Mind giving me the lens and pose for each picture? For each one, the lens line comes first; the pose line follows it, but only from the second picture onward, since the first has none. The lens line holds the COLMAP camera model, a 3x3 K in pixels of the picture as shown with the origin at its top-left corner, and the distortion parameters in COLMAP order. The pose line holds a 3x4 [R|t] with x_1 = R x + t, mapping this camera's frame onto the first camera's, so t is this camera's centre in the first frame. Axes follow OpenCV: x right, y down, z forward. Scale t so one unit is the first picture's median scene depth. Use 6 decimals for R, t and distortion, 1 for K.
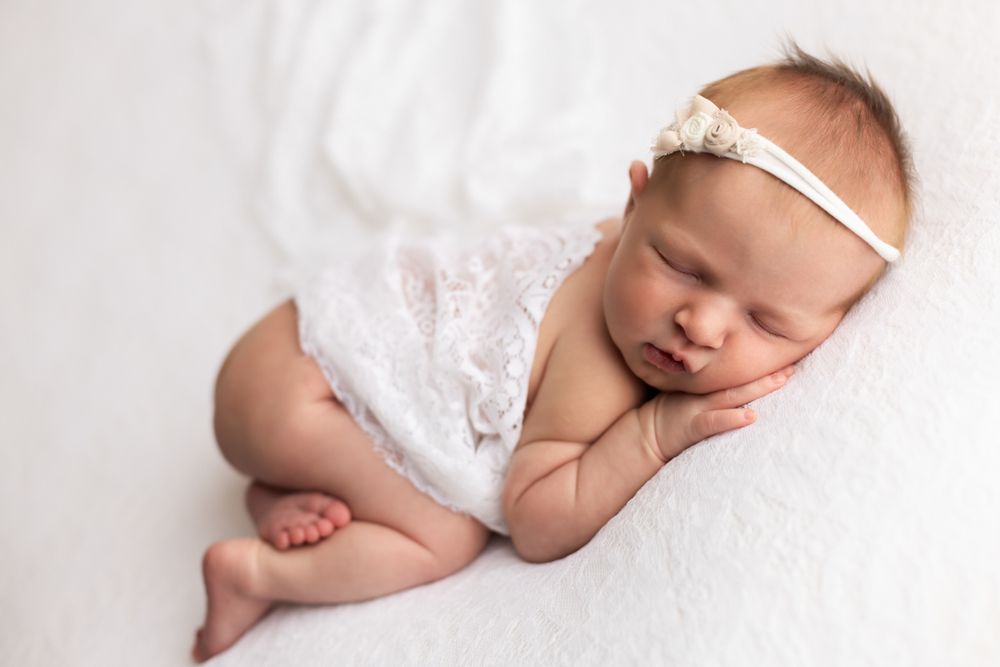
lens RADIAL K [[1460.9, 0, 500.0], [0, 1460.9, 333.5], [0, 0, 1]] dist [-0.022897, -1.145810]
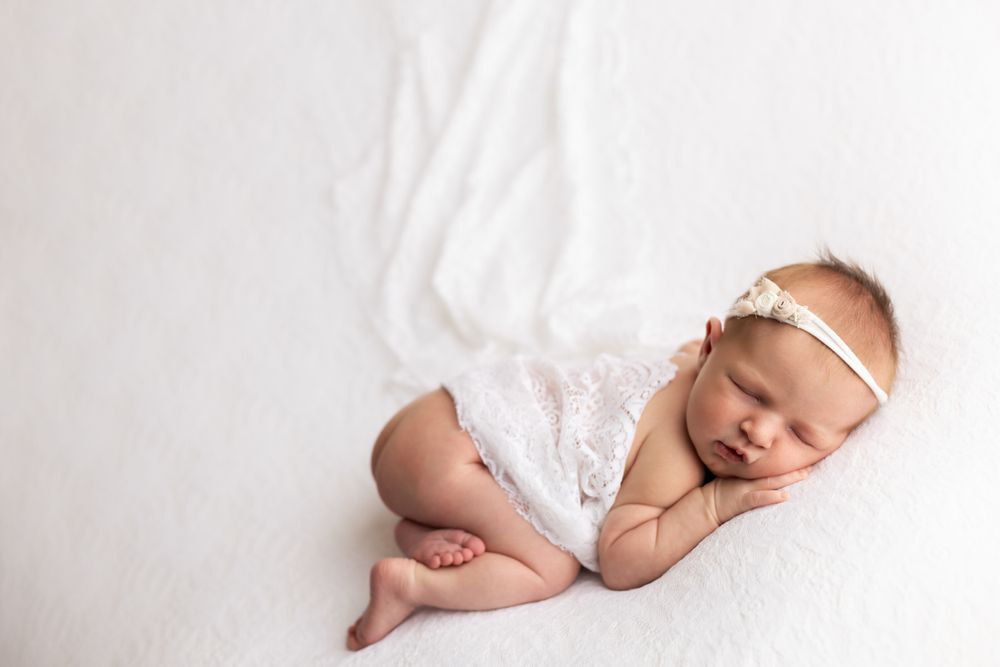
lens RADIAL K [[1460.9, 0, 500.0], [0, 1460.9, 333.5], [0, 0, 1]] dist [-0.022897, -1.145810]
pose [[0.989114, 0.105901, 0.102166, -0.274611], [-0.095257, 0.990008, -0.103977, 0.071545], [-0.112156, 0.093113, 0.989318, -0.437021]]
